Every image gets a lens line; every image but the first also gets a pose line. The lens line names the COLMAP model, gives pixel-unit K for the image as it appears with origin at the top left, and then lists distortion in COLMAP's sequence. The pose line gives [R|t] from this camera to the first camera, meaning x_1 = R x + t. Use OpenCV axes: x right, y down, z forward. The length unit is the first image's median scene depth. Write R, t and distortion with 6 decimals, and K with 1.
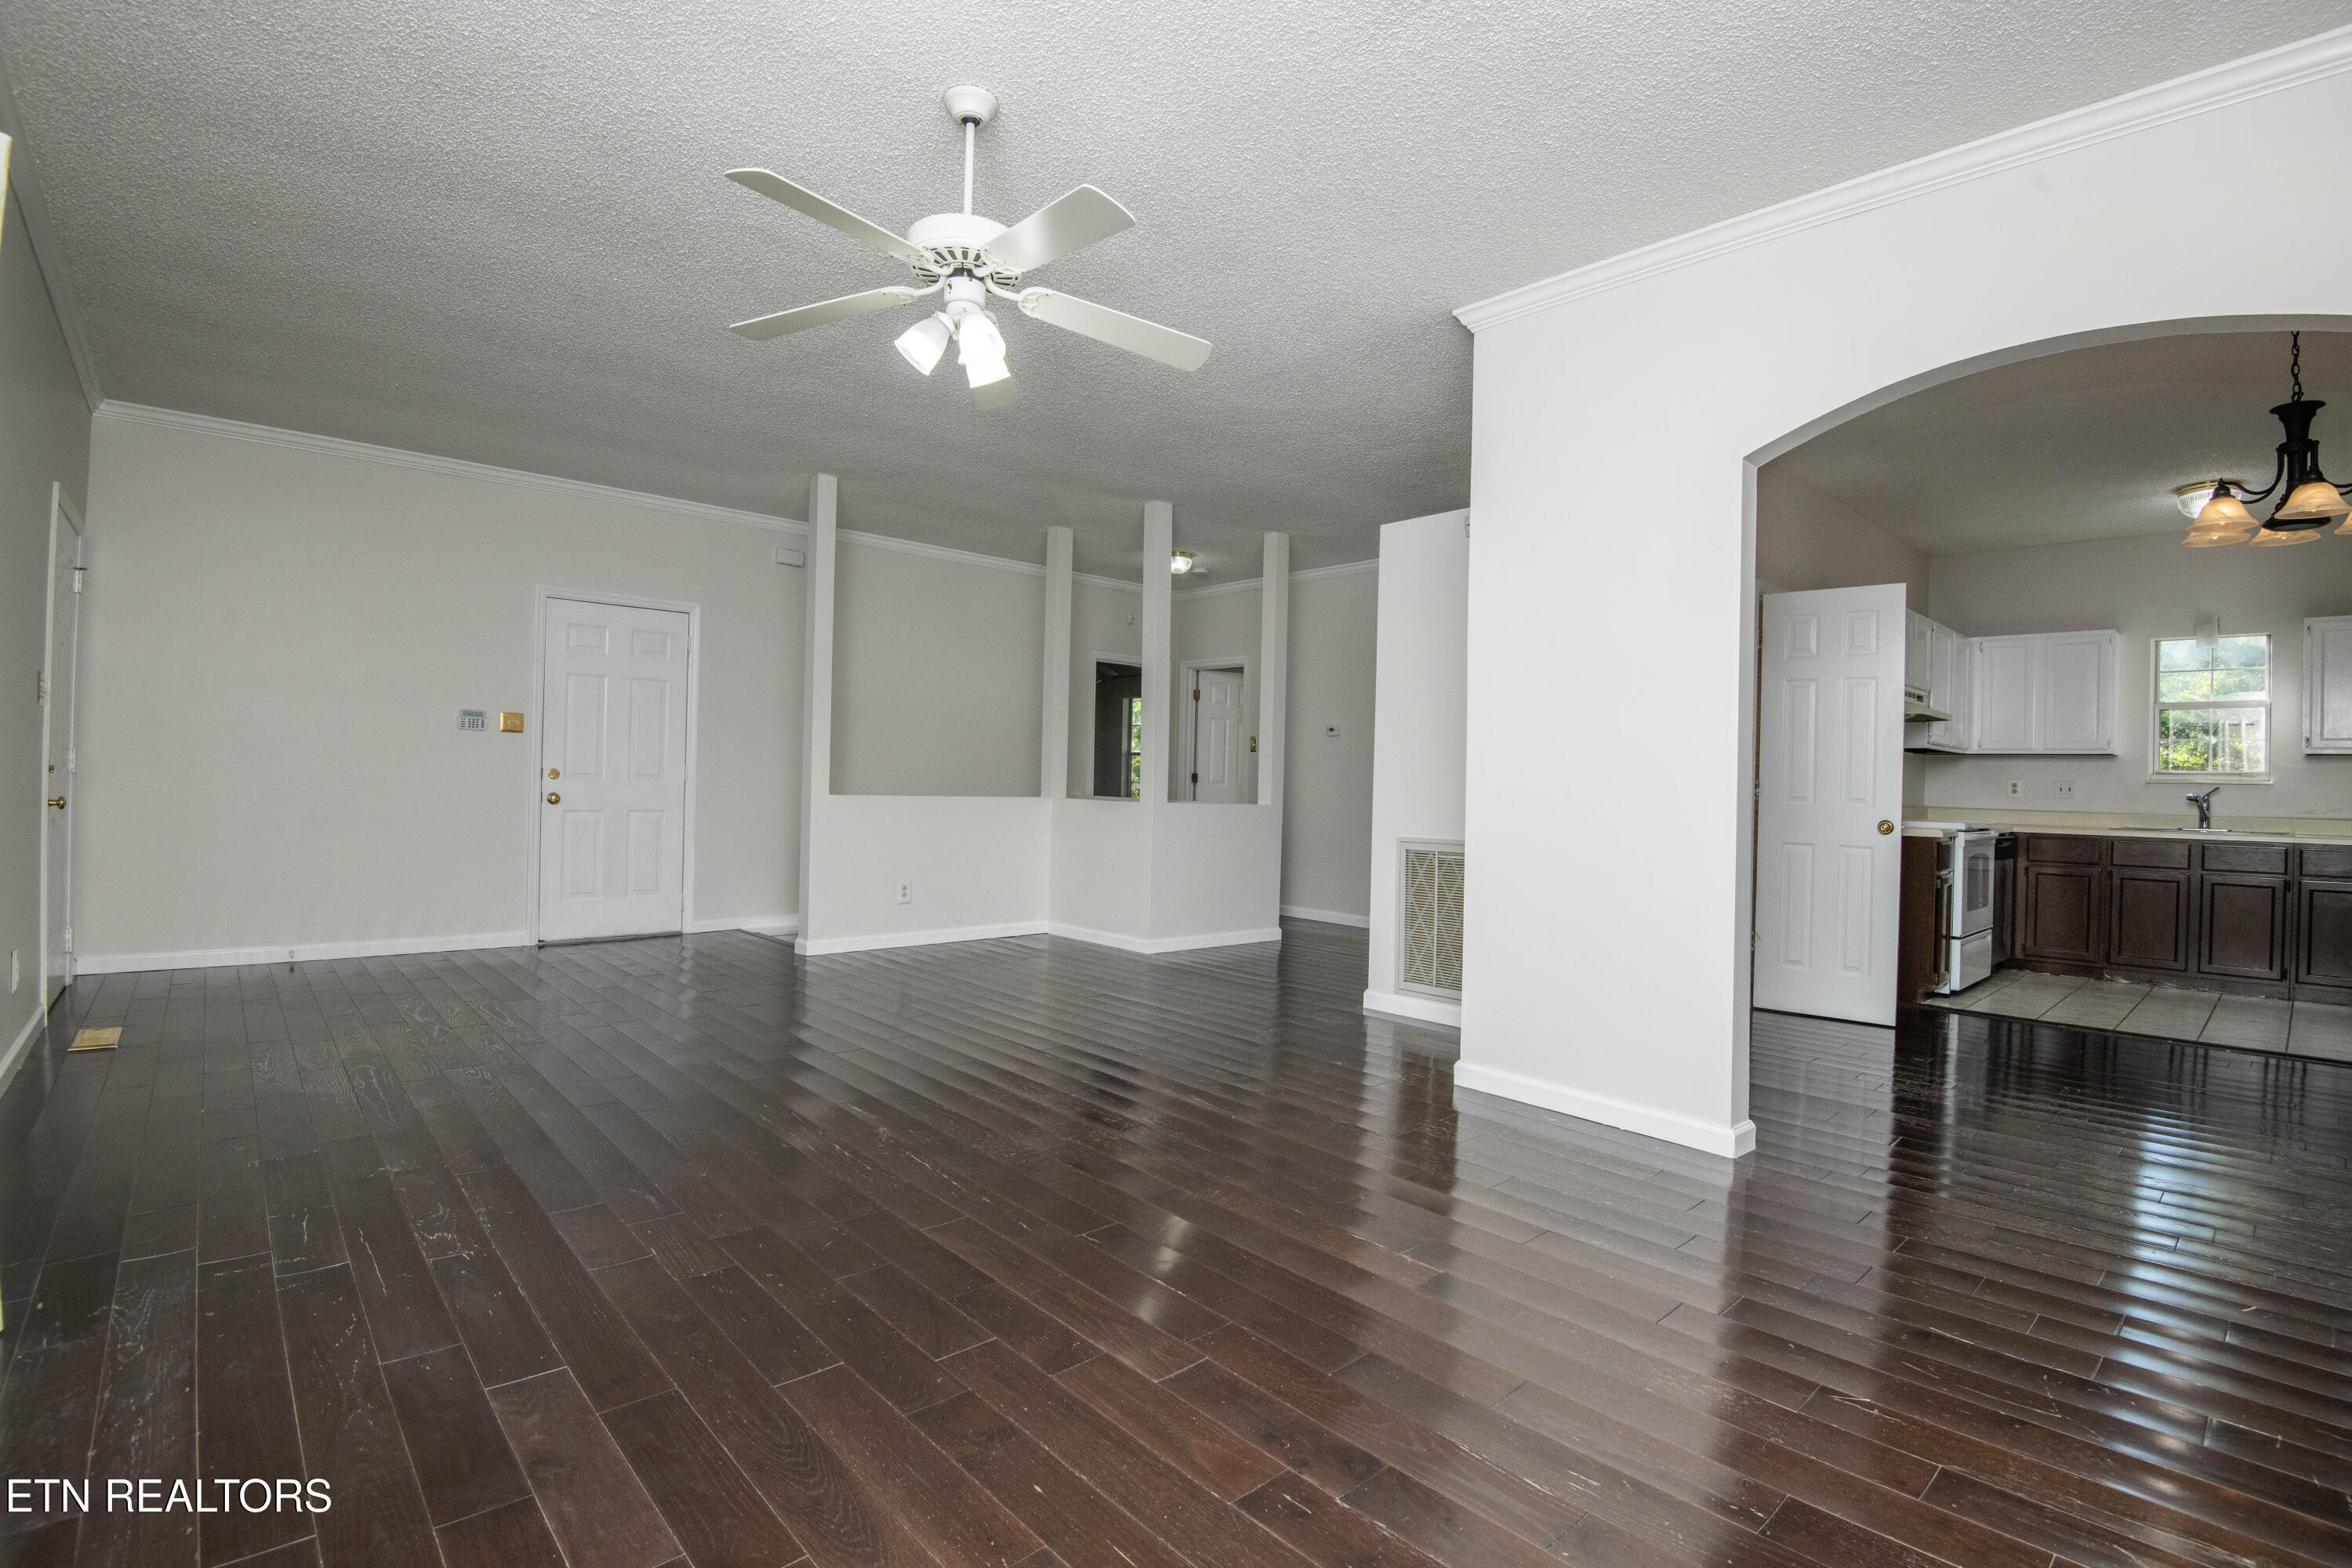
lens RADIAL K [[1095.3, 0, 1181.5], [0, 1095.3, 776.4], [0, 0, 1]] dist [-0.045260, -0.000638]
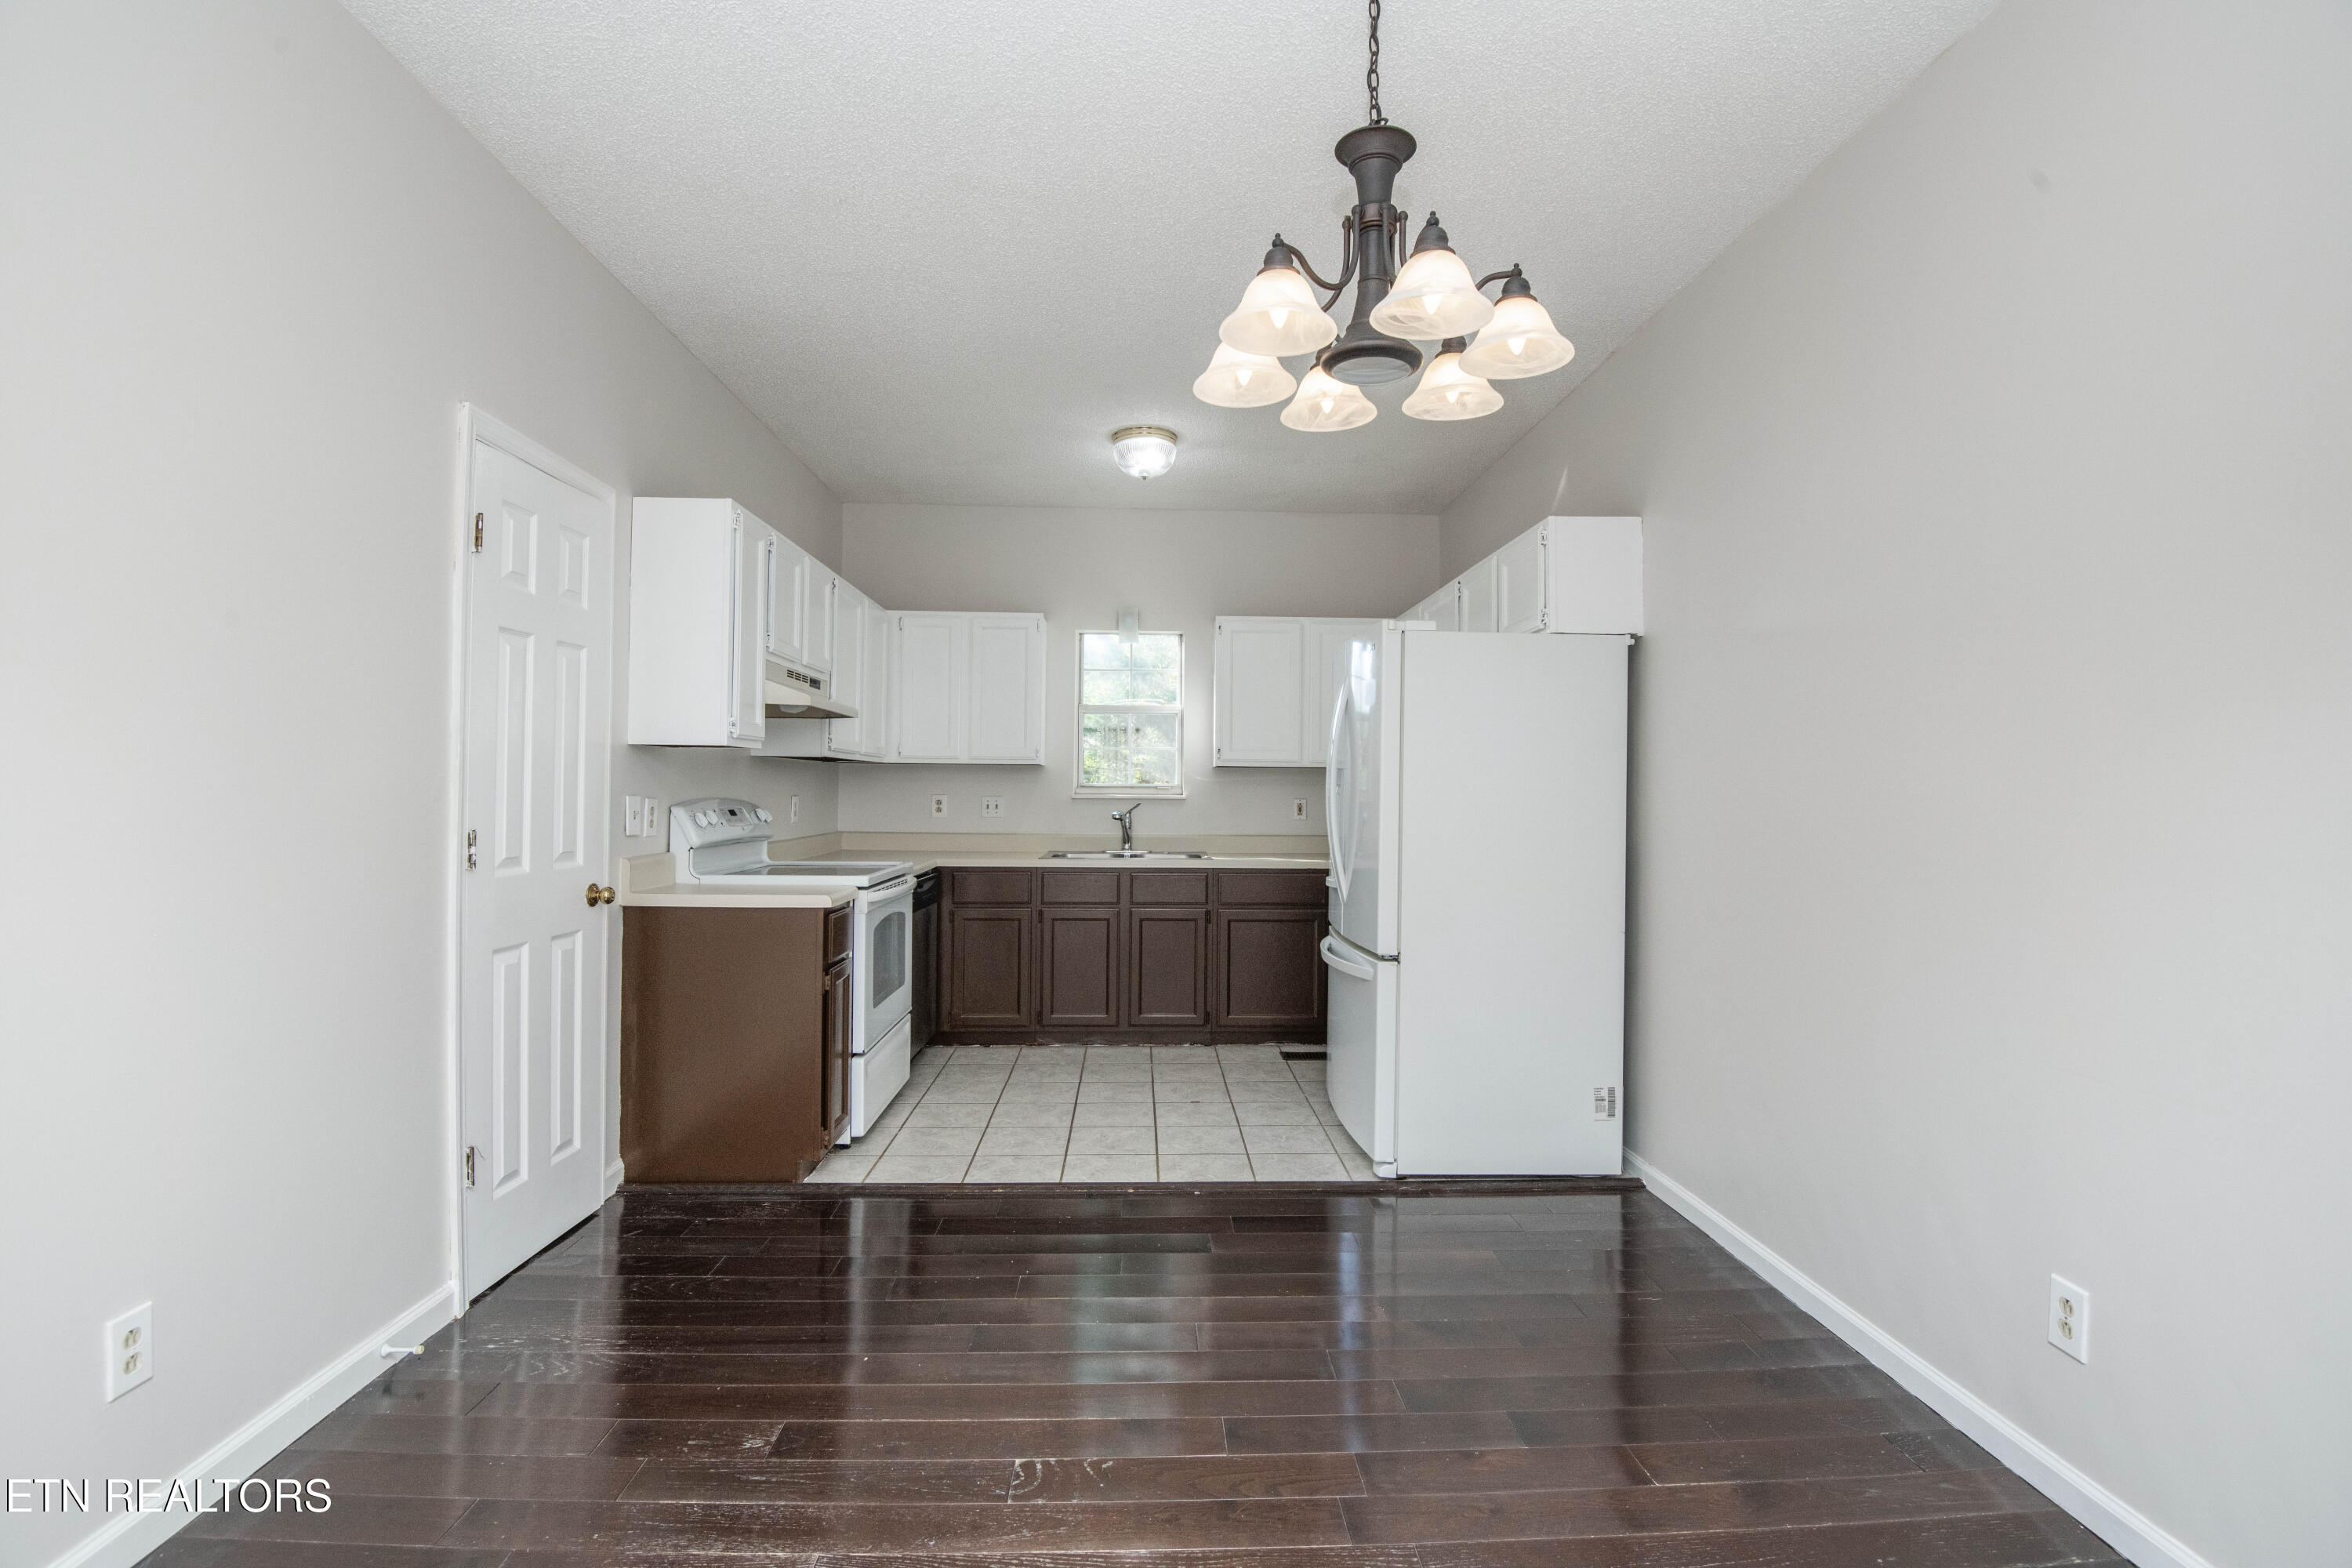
lens RADIAL K [[1083.8, 0, 1177.1], [0, 1083.8, 770.6], [0, 0, 1]] dist [-0.024354, -0.011891]
pose [[0.646181, -0.005960, 0.763161, 0.333689], [0.004993, 0.999981, 0.003582, -0.020744], [-0.763168, 0.001496, 0.646199, 0.407107]]
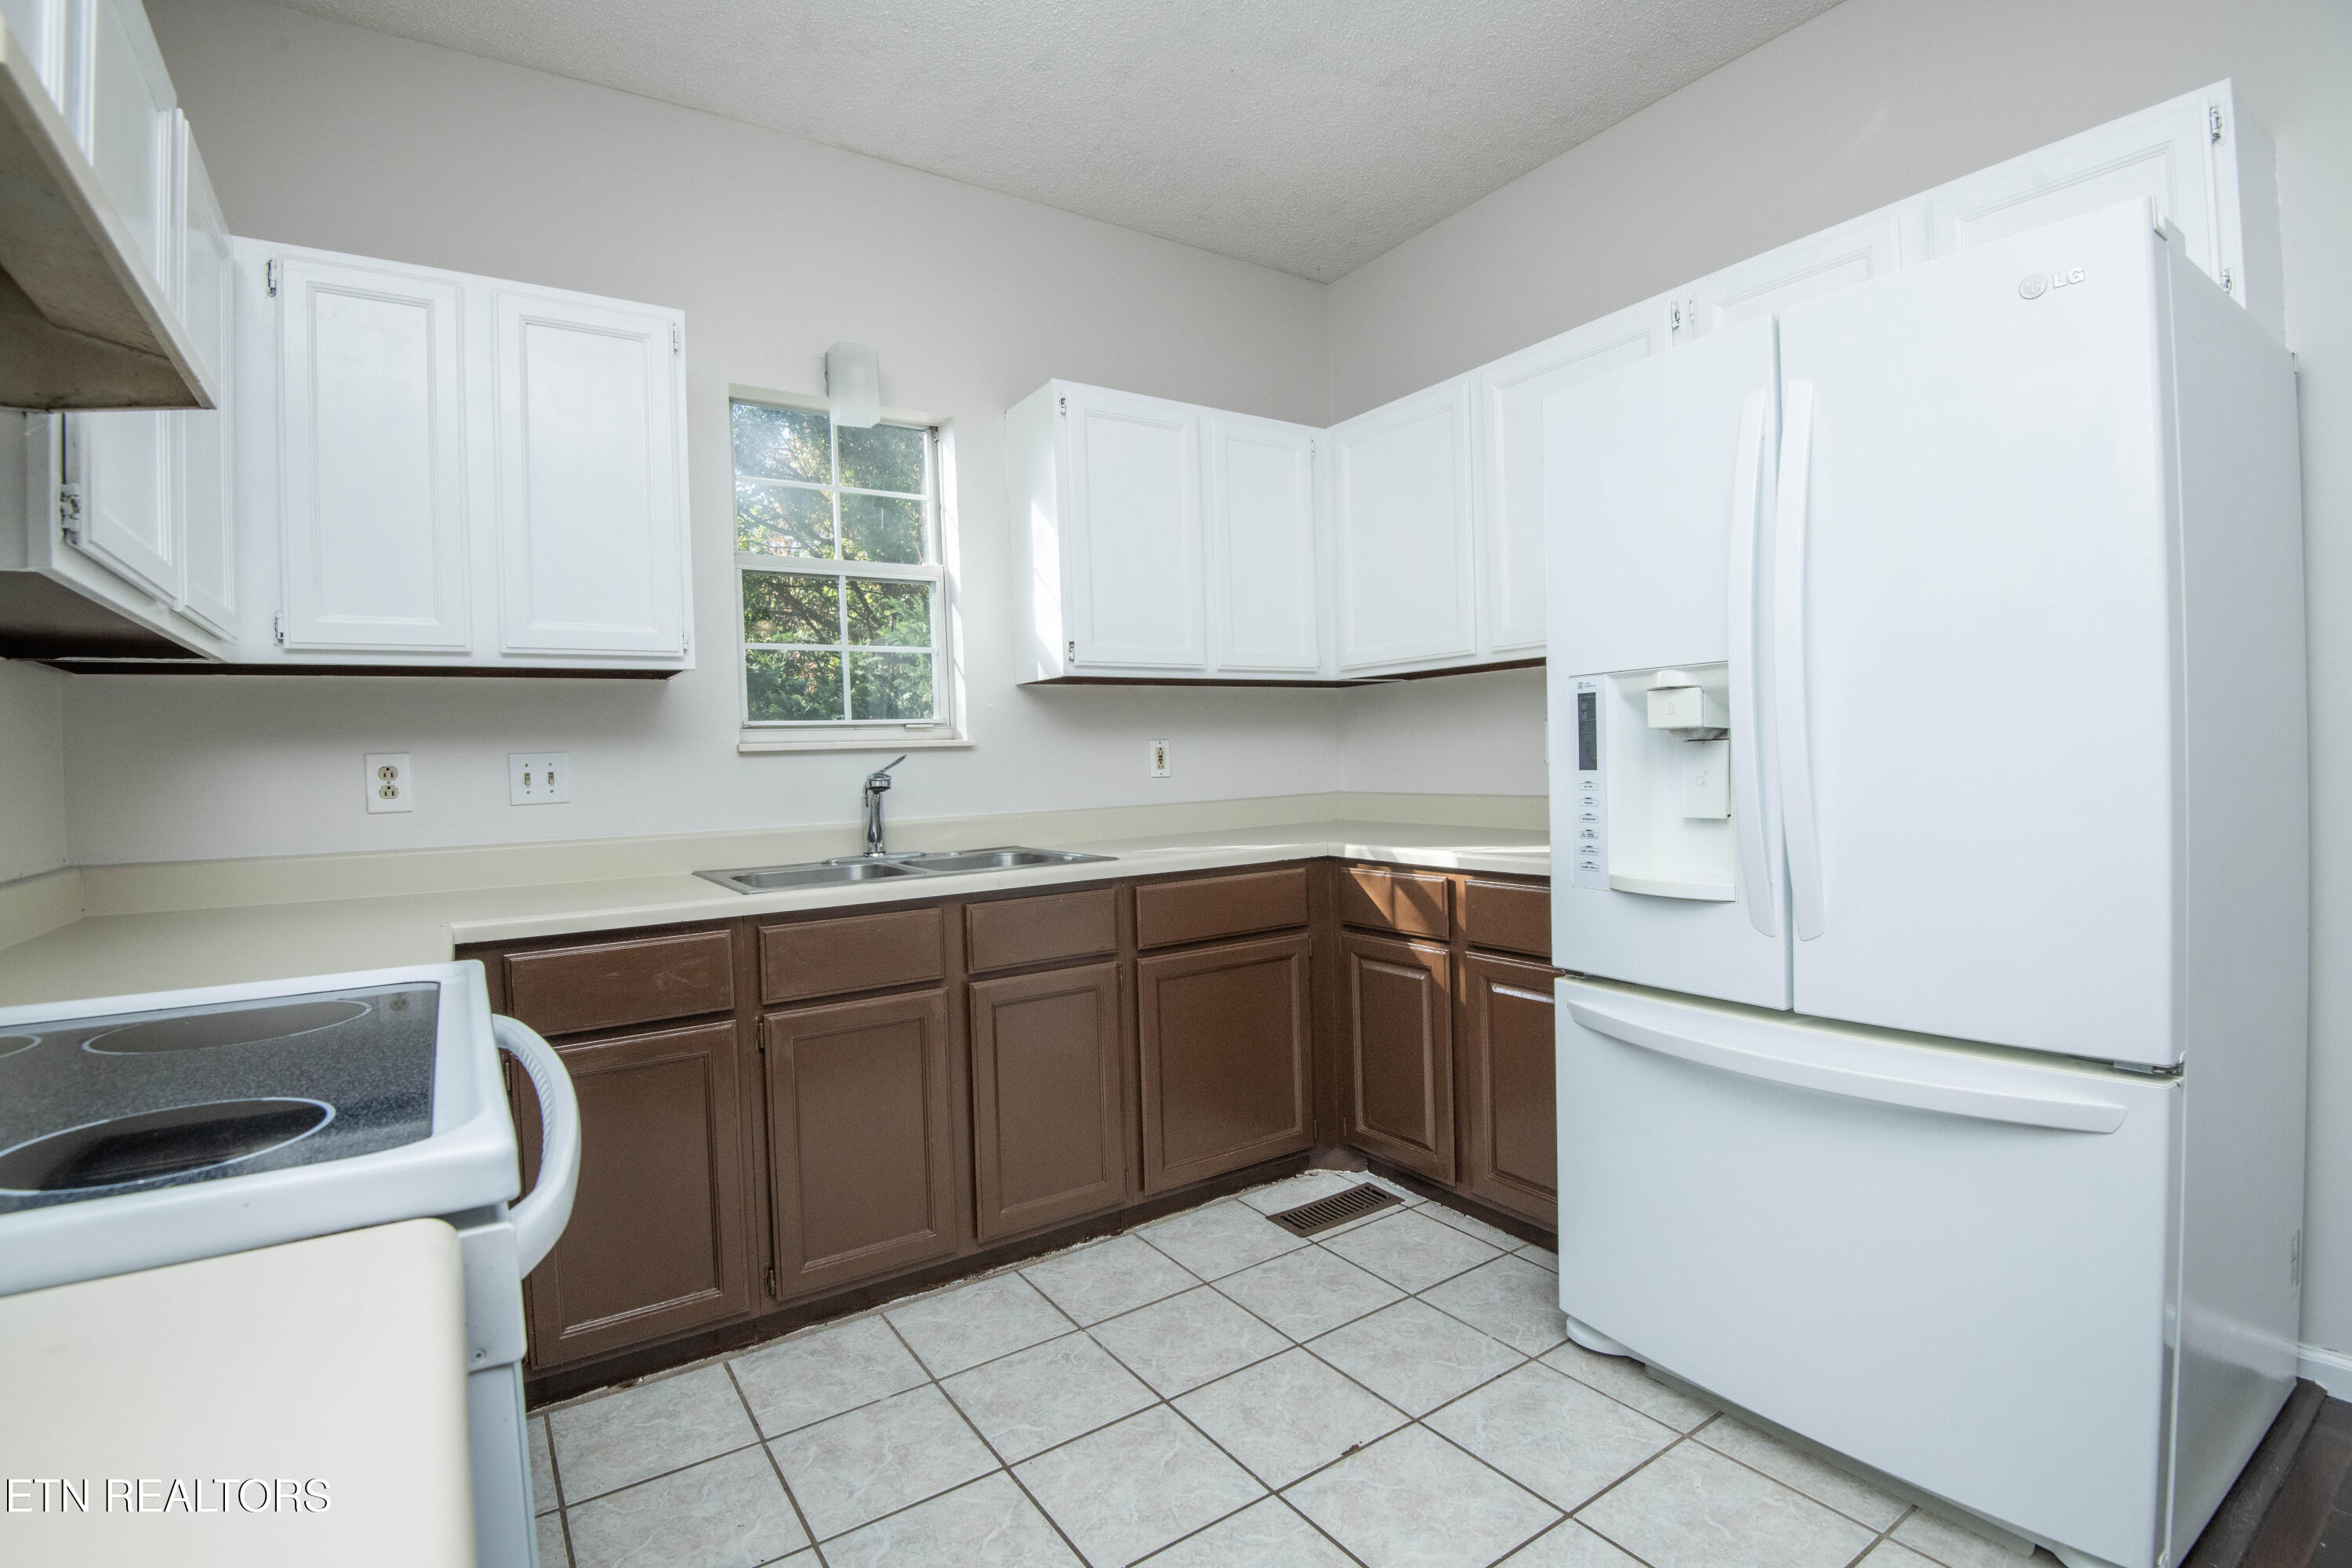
lens RADIAL K [[1083.8, 0, 1173.5], [0, 1083.8, 779.9], [0, 0, 1]] dist [-0.024354, -0.011891]
pose [[0.148163, -0.050545, 0.987670, 0.603586], [0.031302, 0.998432, 0.046400, 0.003773], [-0.988467, 0.024041, 0.149513, 0.866941]]
